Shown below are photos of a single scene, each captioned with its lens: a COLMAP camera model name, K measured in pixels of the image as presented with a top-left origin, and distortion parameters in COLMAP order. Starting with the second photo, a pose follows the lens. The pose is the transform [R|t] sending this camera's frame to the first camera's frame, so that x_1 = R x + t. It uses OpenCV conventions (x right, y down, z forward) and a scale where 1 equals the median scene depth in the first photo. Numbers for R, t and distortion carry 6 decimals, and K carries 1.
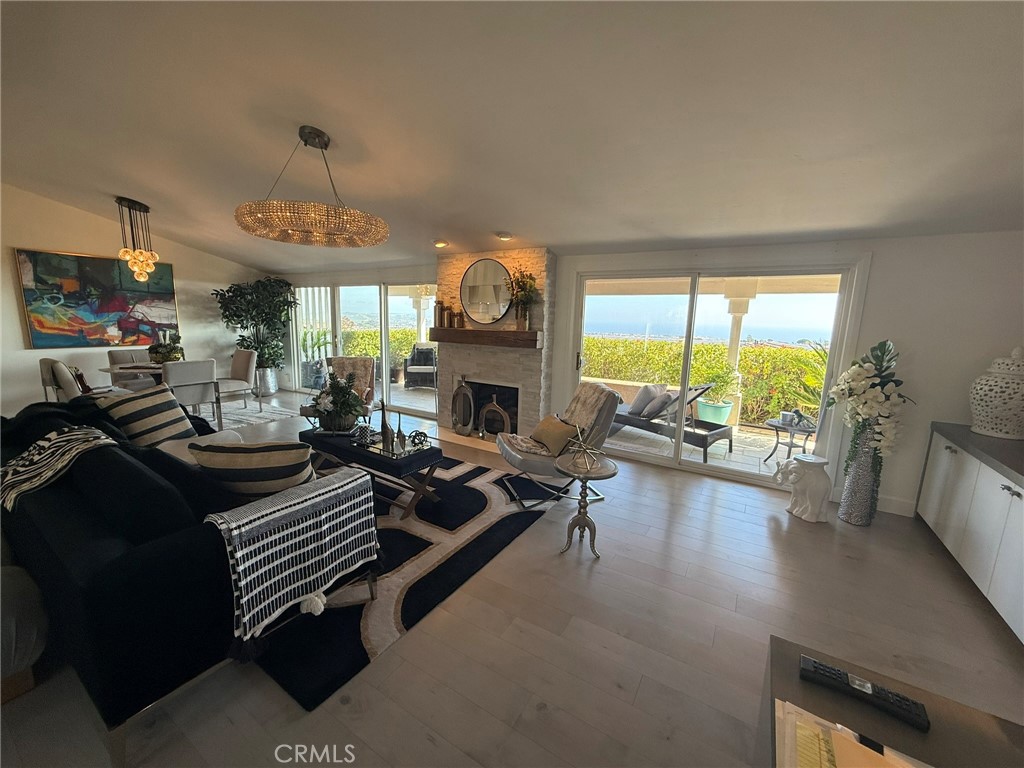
lens RADIAL K [[408.0, 0, 502.0], [0, 408.0, 383.3], [0, 0, 1]] dist [0.000555, 0.000020]
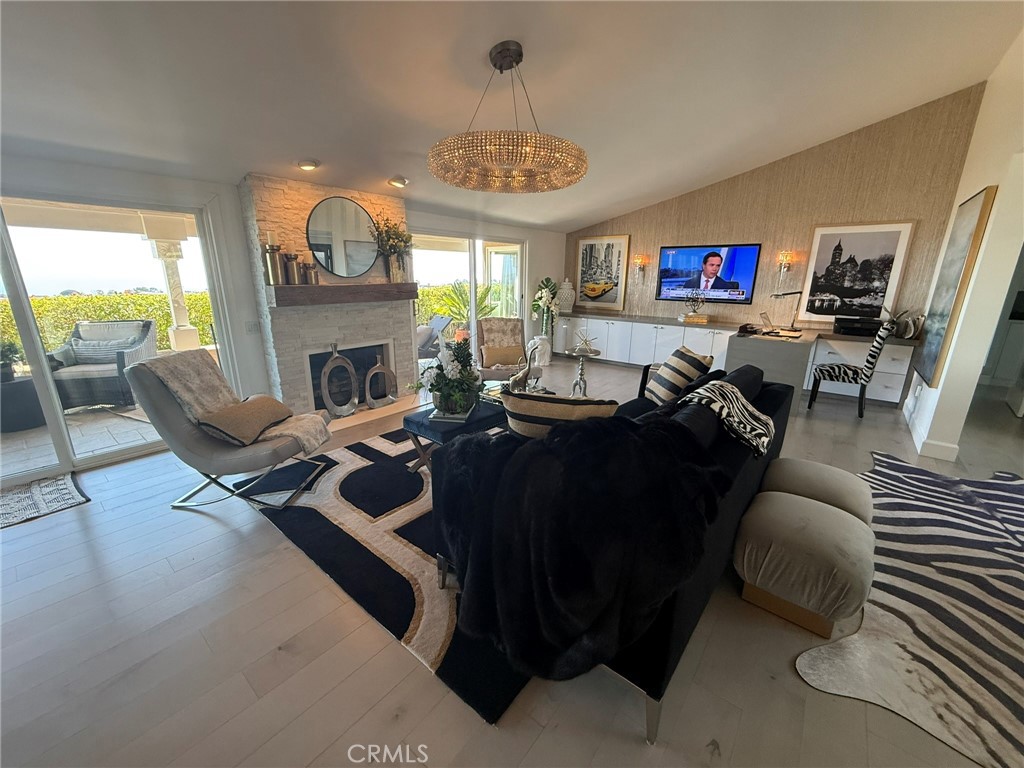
lens RADIAL K [[408.0, 0, 507.5], [0, 408.0, 388.1], [0, 0, 1]] dist [0.000555, 0.000020]
pose [[0.134521, -0.291651, 0.947018, -0.804818], [0.159117, 0.949661, 0.269863, -0.095941], [-0.978052, 0.114384, 0.174157, 0.511691]]
